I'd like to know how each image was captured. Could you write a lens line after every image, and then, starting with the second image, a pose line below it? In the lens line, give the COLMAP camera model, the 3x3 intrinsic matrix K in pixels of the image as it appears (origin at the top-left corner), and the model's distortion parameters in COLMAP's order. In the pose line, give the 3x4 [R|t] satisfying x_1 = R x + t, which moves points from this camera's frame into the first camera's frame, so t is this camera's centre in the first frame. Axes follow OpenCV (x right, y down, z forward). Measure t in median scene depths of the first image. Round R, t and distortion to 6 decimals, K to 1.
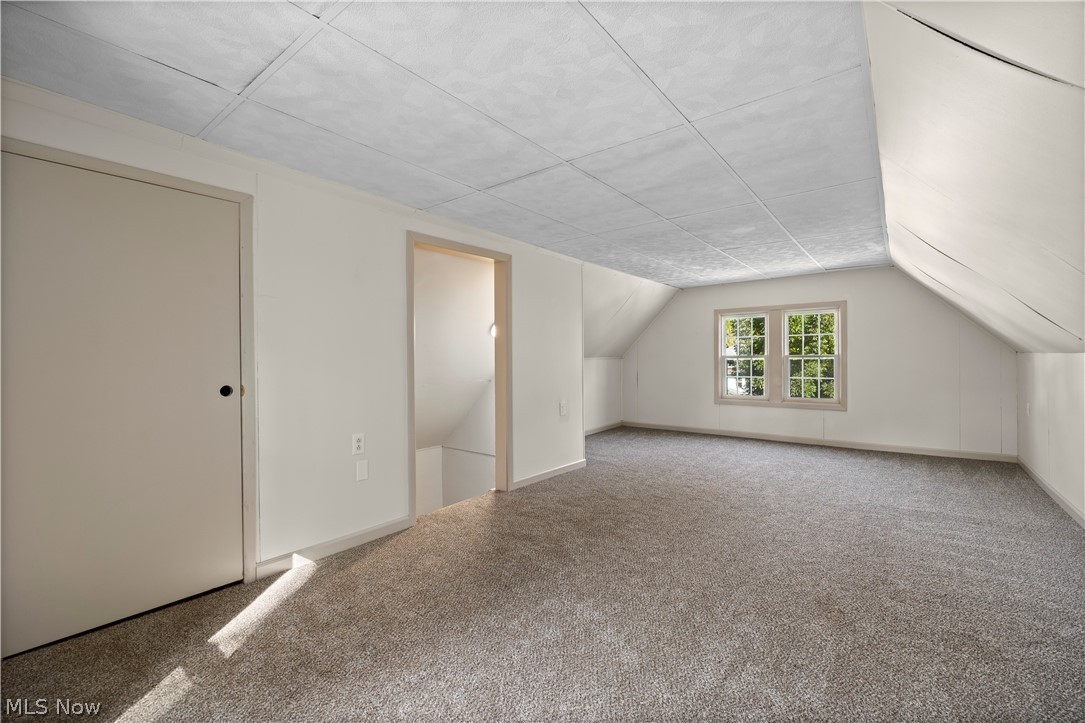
lens RADIAL K [[460.0, 0, 542.5], [0, 460.0, 361.5], [0, 0, 1]] dist [-0.010646, -0.000104]
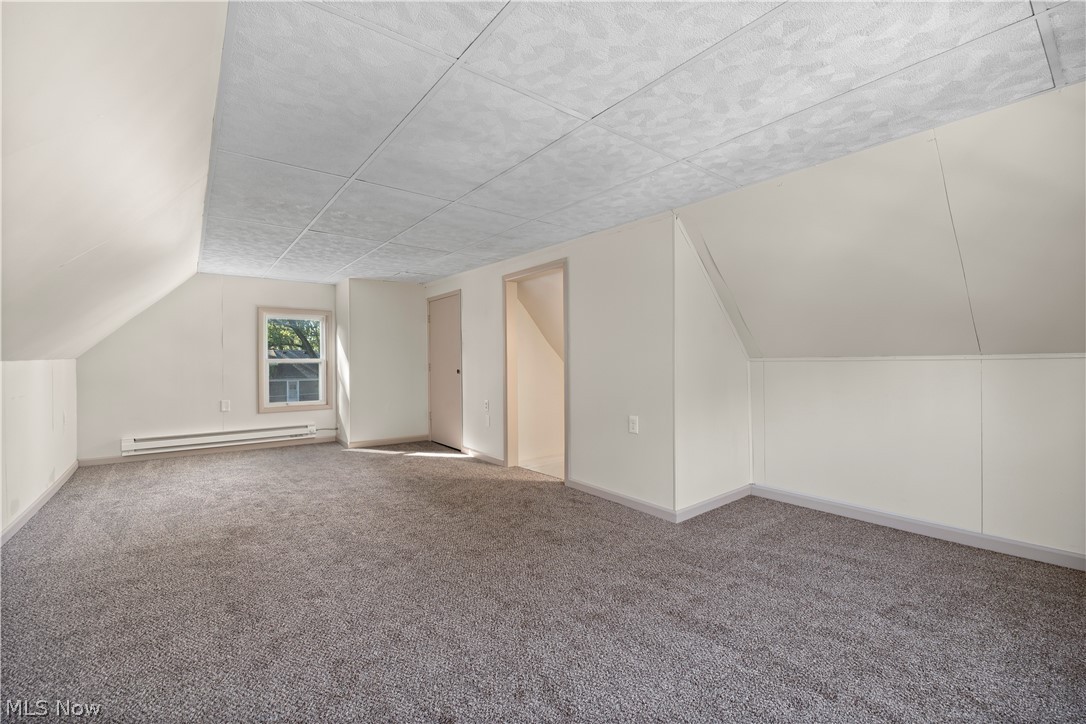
lens RADIAL K [[460.5, 0, 543.0], [0, 460.5, 362.0], [0, 0, 1]] dist [-0.010646, -0.000104]
pose [[-0.244387, 0.014296, -0.969572, 1.205499], [0.001530, 0.999896, 0.014358, -0.016013], [0.969677, 0.002025, -0.244384, 1.535650]]
